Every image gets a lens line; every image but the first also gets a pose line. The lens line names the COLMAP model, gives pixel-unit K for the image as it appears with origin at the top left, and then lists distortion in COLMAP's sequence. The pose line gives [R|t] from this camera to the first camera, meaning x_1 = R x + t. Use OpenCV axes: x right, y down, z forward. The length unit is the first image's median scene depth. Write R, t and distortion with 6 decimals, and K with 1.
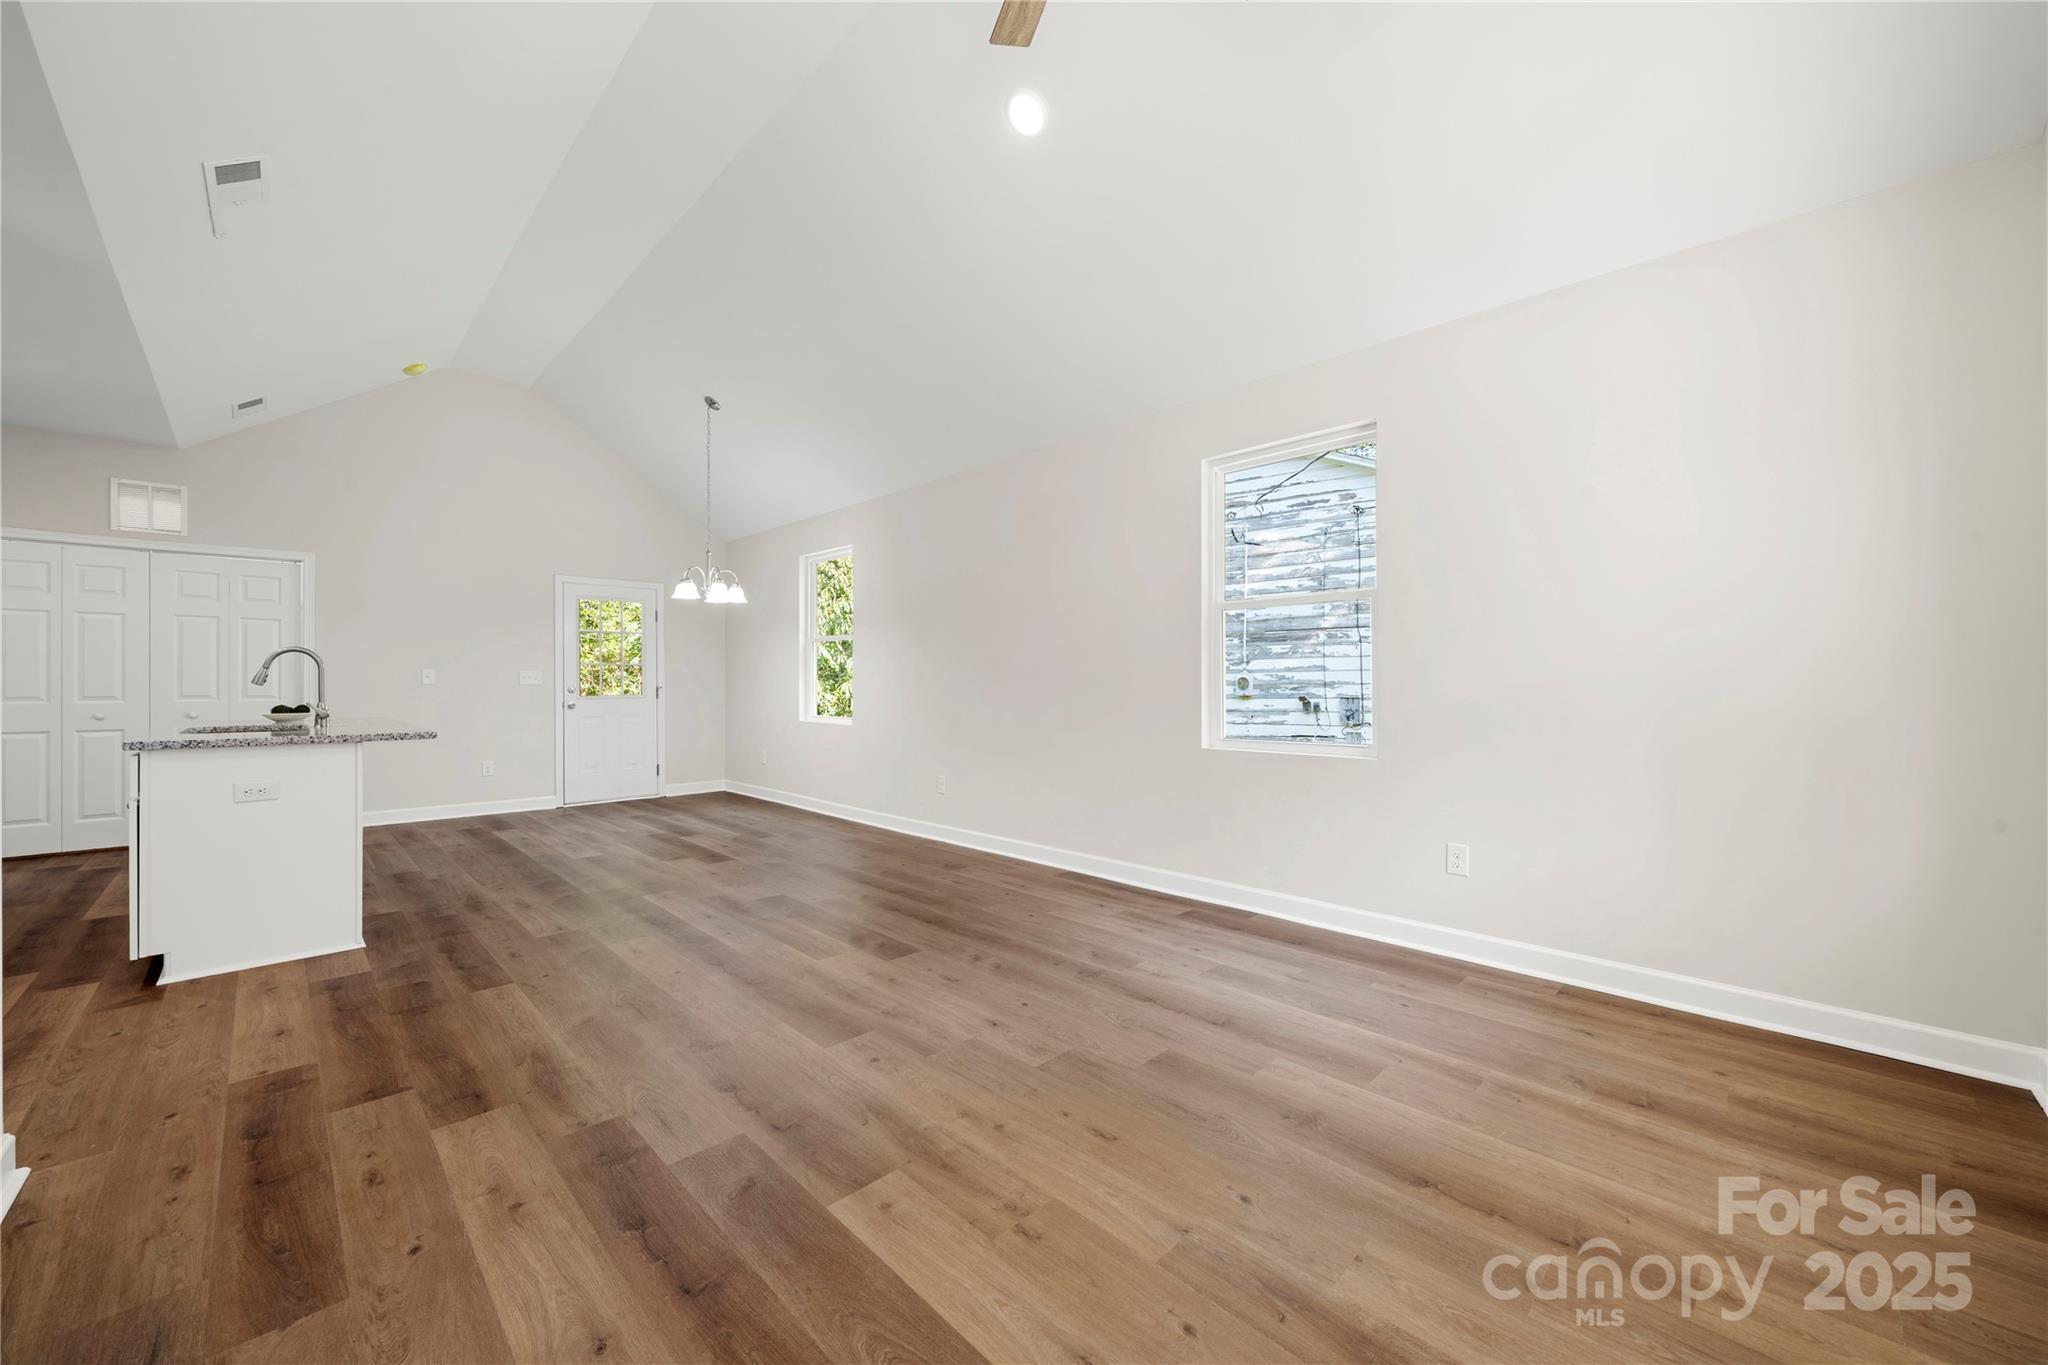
lens RADIAL K [[748.7, 0, 1006.0], [0, 748.7, 675.0], [0, 0, 1]] dist [-0.002286, -0.000068]
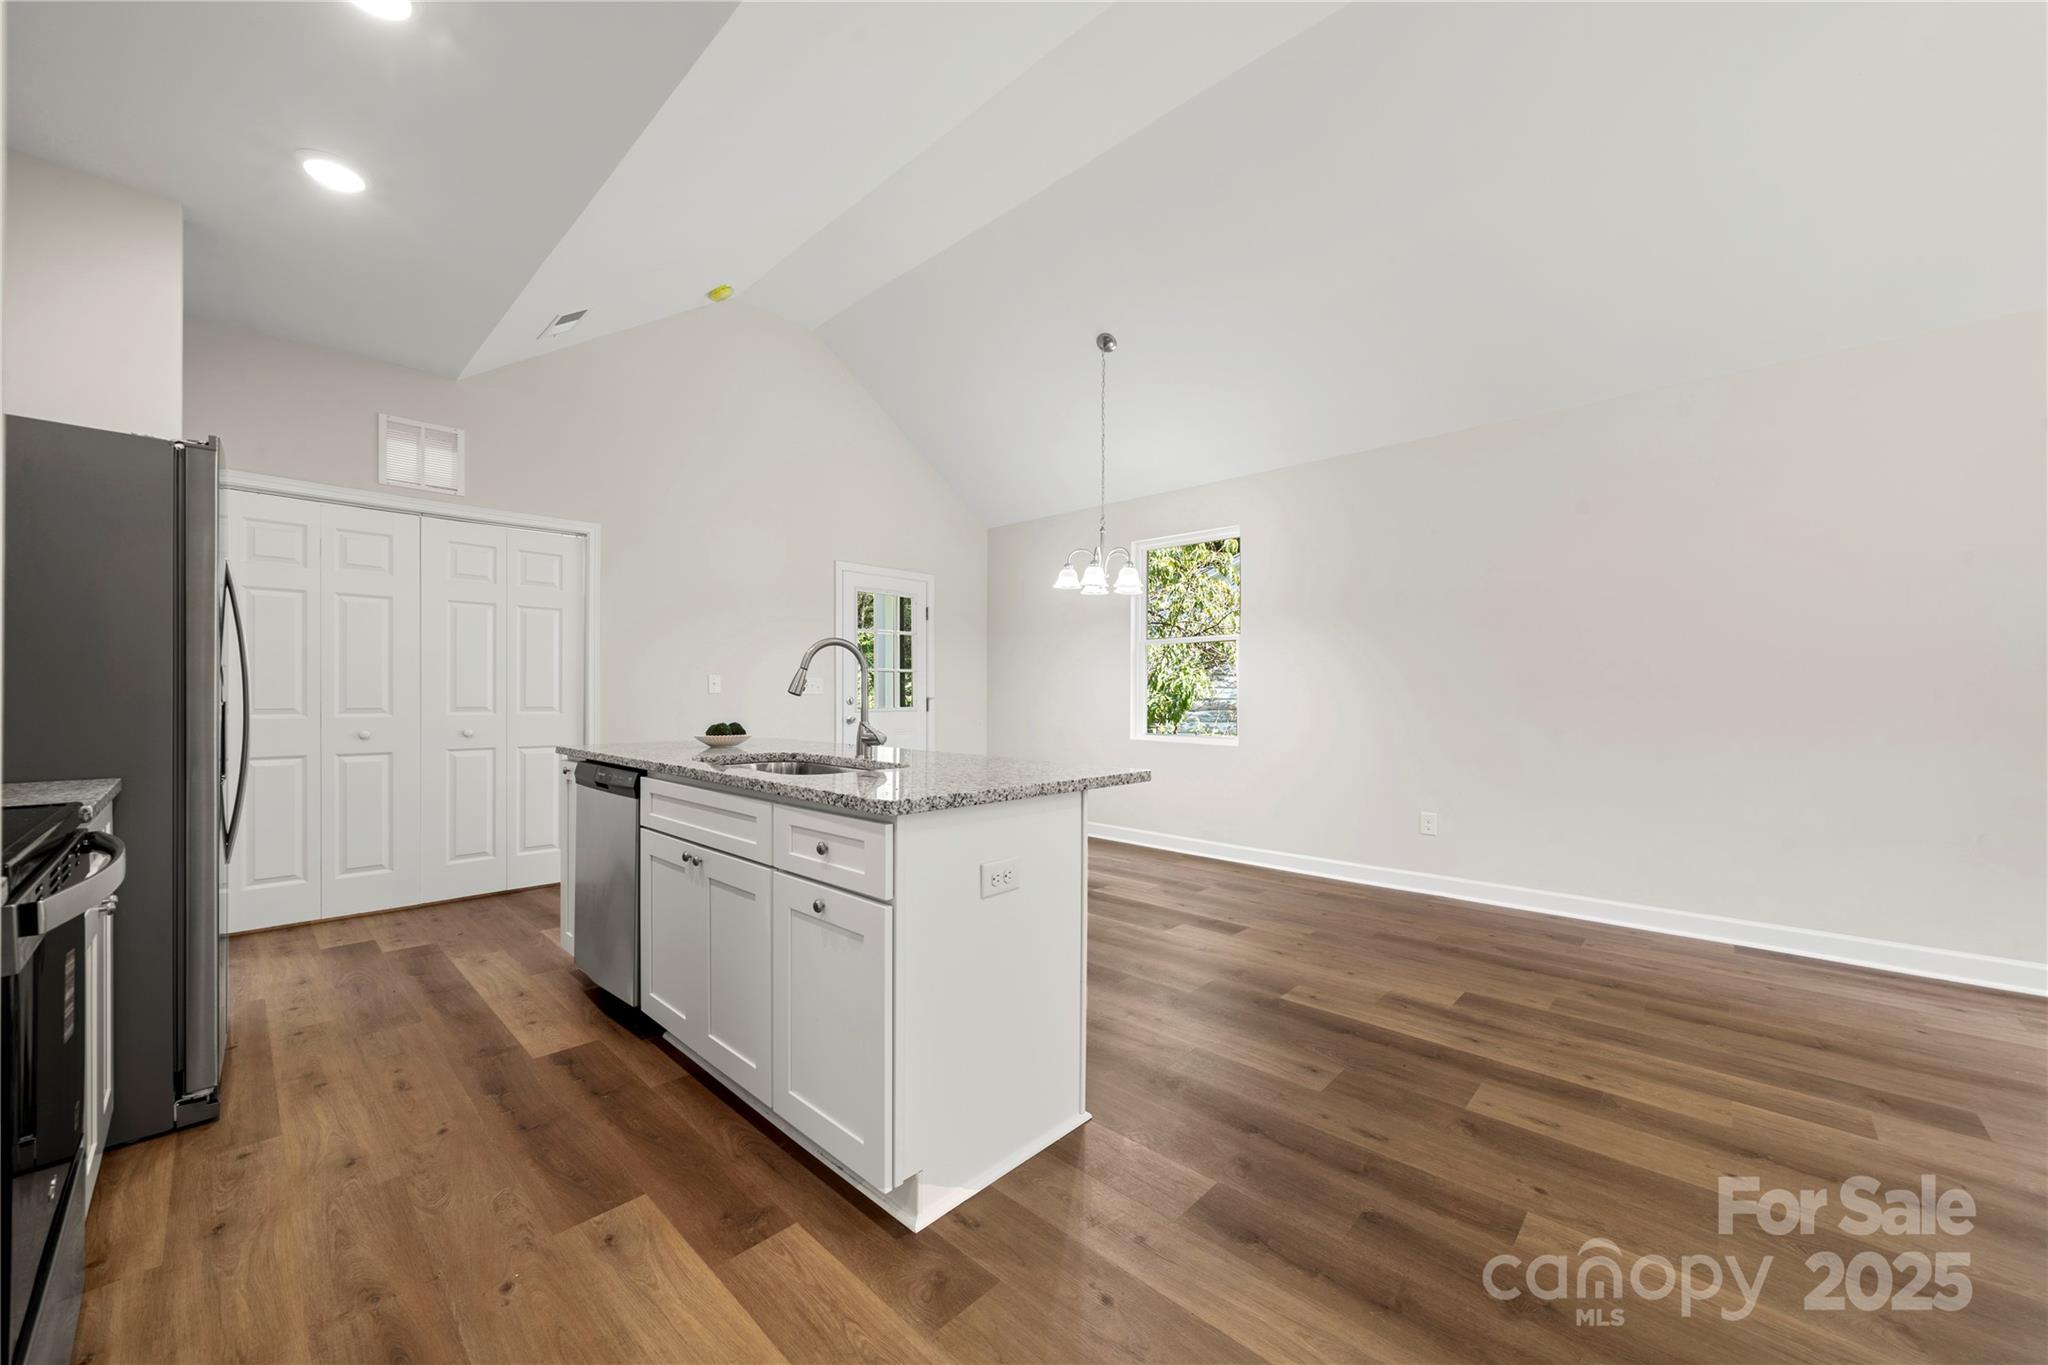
lens RADIAL K [[748.7, 0, 1028.2], [0, 748.7, 691.2], [0, 0, 1]] dist [-0.002286, -0.000068]
pose [[0.999530, 0.004651, 0.030301, -1.024226], [-0.004895, 0.999956, 0.007972, 0.004589], [-0.030263, -0.008116, 0.999509, 0.419707]]
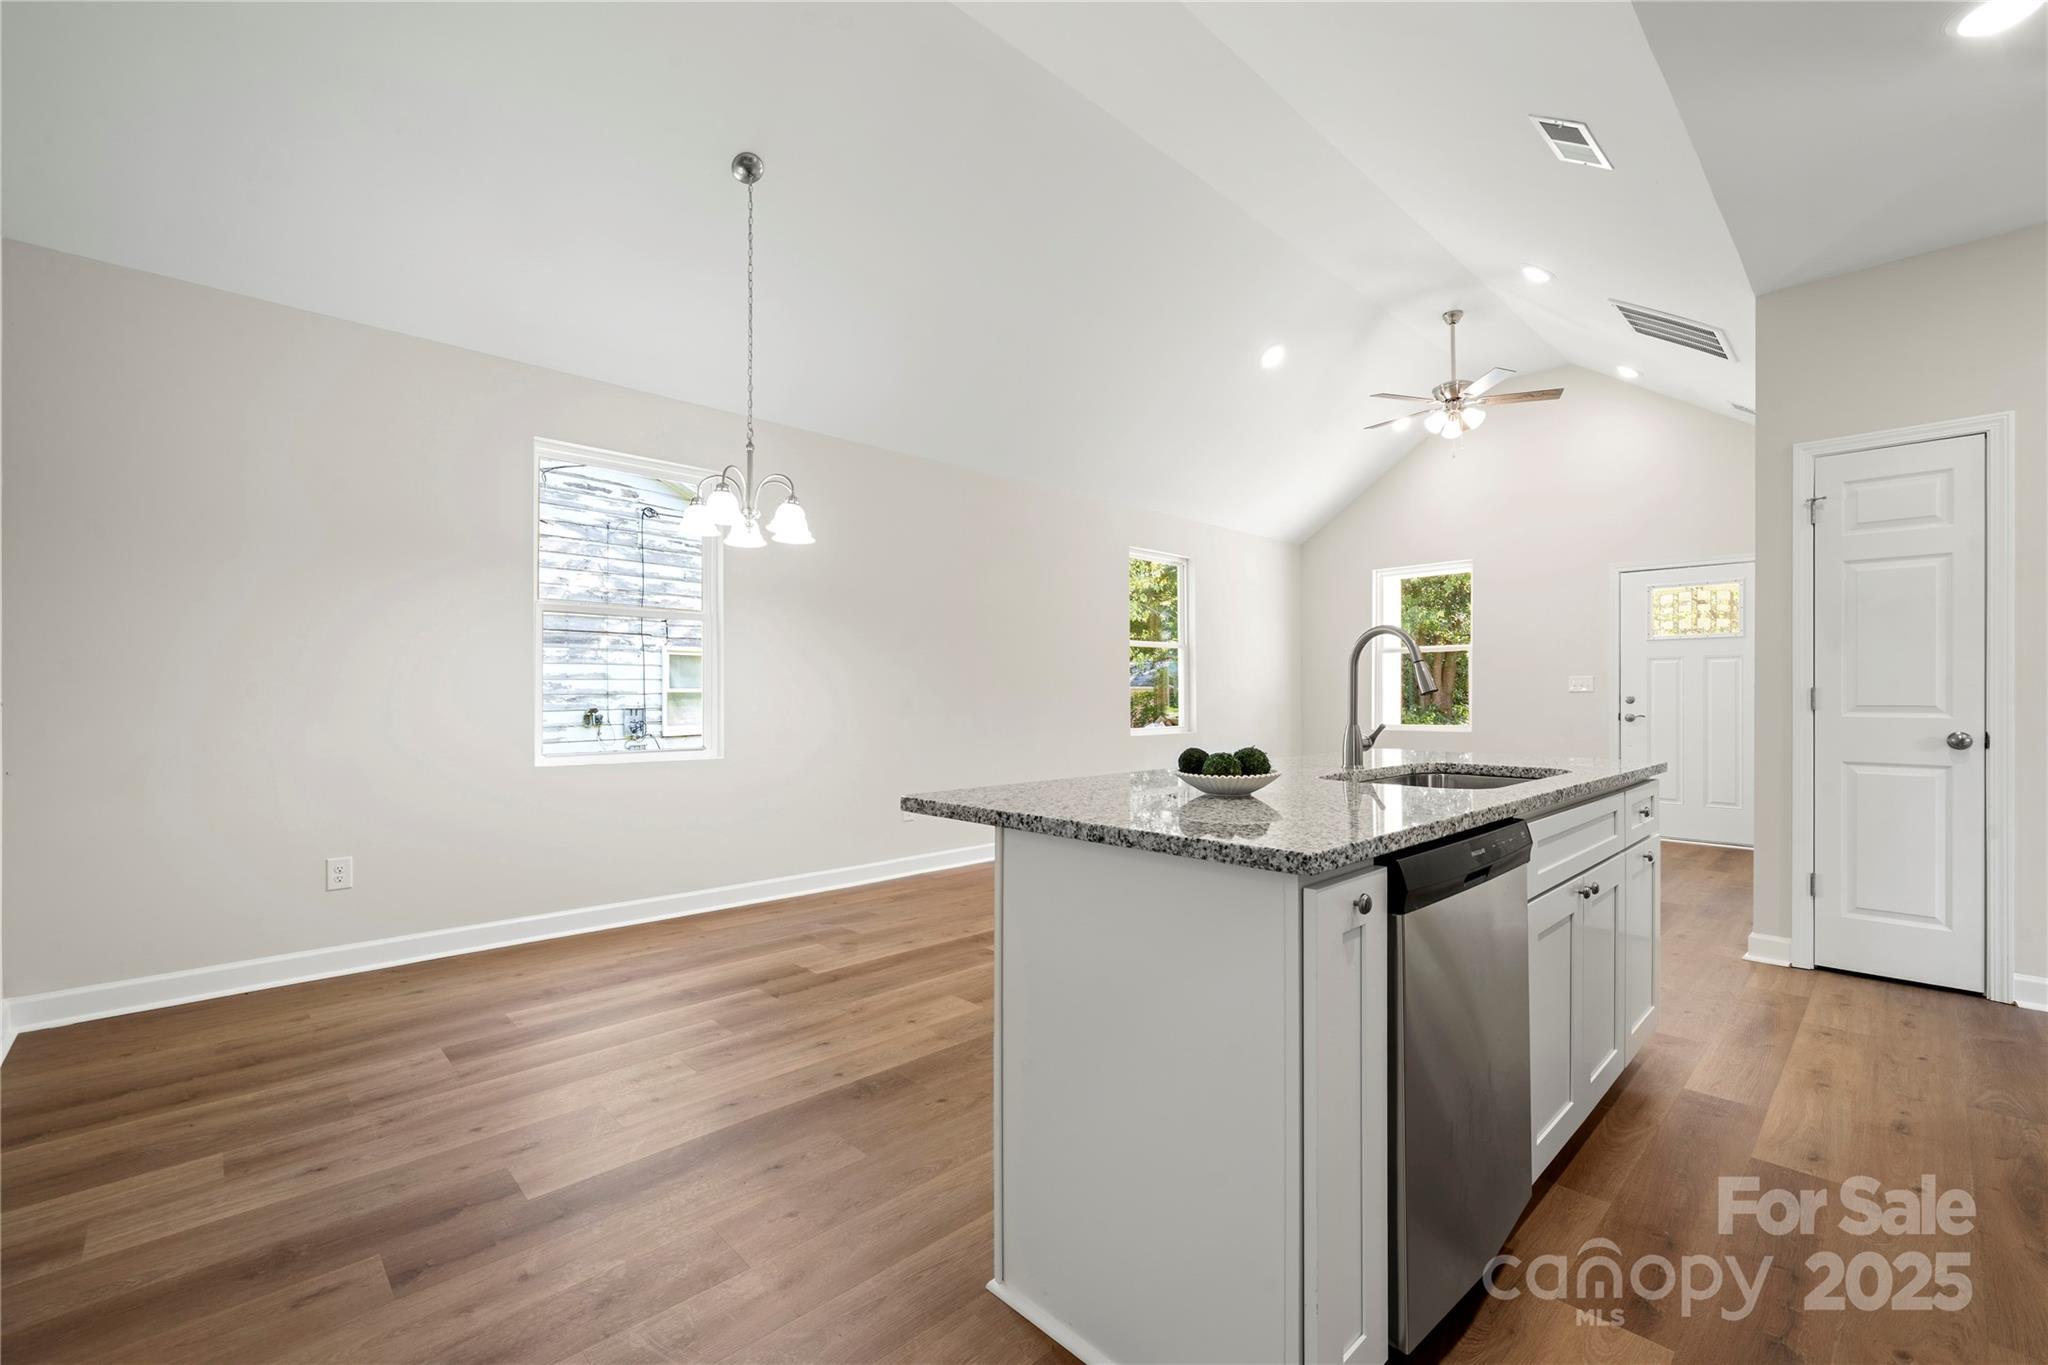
lens RADIAL K [[875.7, 0, 1017.7], [0, 875.7, 697.4], [0, 0, 1]] dist [0.009906, -0.000143]
pose [[0.023718, -0.005481, 0.999704, -2.081213], [-0.011531, 0.999917, 0.005756, 0.013818], [-0.999652, -0.011664, 0.023652, 1.603519]]
